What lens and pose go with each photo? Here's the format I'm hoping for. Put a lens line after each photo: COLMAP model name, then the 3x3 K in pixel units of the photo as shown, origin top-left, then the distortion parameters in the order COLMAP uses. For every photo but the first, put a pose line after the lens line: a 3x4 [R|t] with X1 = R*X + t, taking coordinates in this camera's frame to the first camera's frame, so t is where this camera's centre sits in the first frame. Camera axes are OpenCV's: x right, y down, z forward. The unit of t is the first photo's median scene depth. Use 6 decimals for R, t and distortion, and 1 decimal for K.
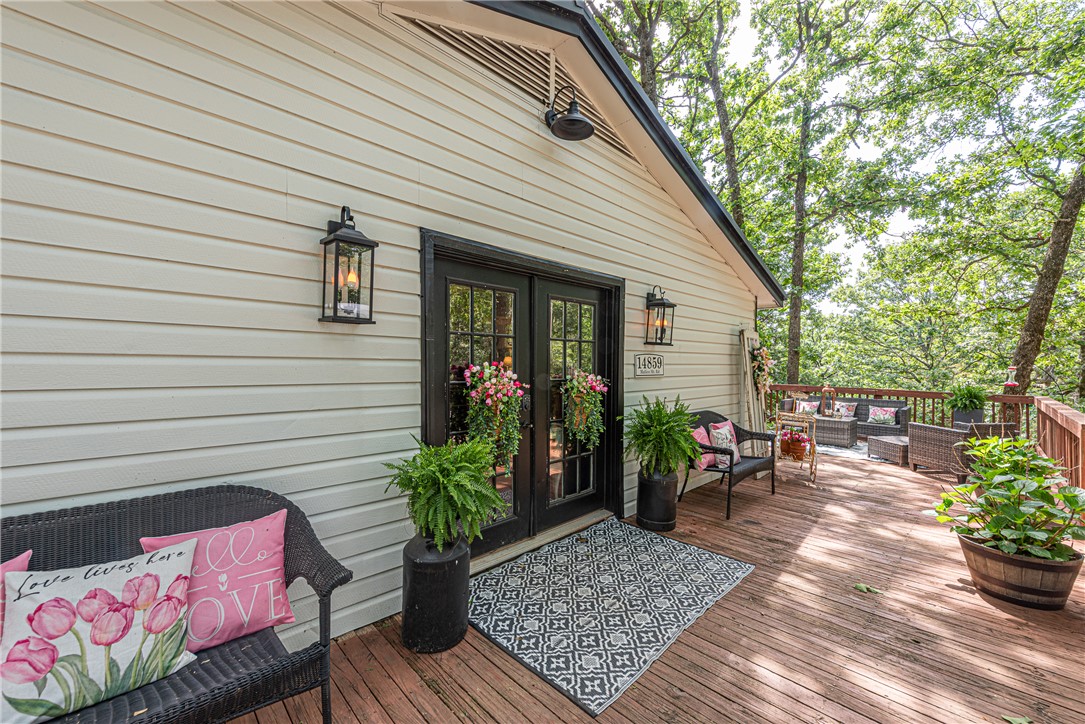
lens RADIAL K [[427.2, 0, 553.2], [0, 427.2, 366.1], [0, 0, 1]] dist [0.011007, -0.003846]
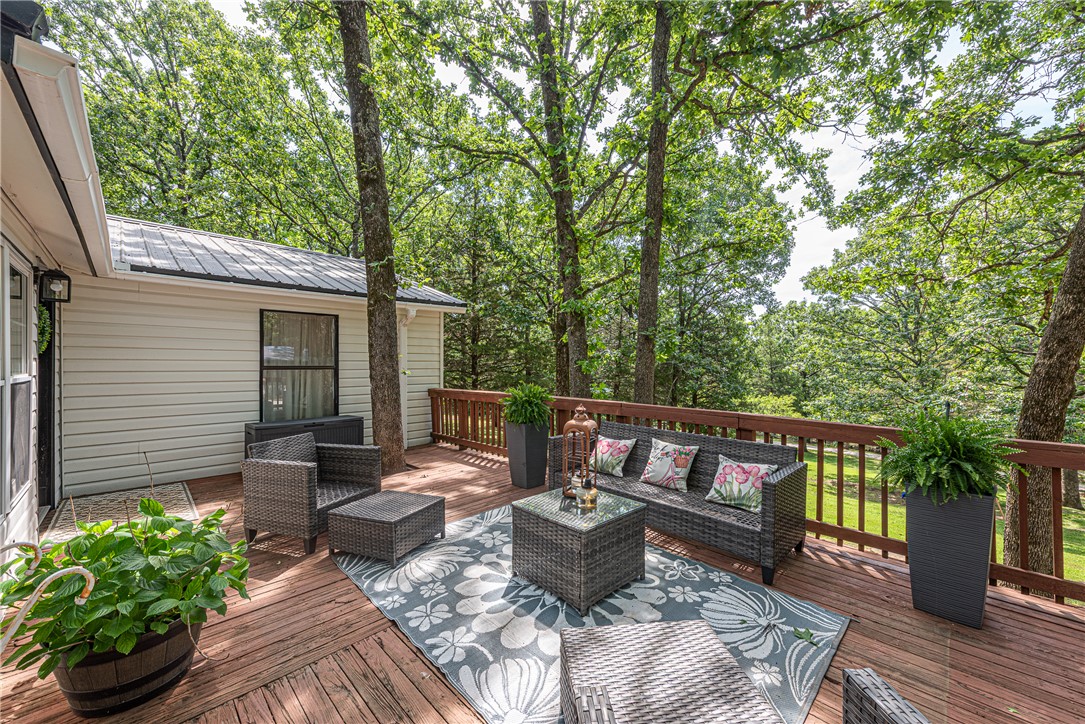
lens RADIAL K [[427.2, 0, 551.2], [0, 427.2, 363.5], [0, 0, 1]] dist [0.011007, -0.003846]
pose [[0.999970, -0.007663, 0.001415, 0.163371], [0.007670, 0.999958, -0.005069, 0.000747], [-0.001376, 0.005079, 0.999986, 0.165599]]
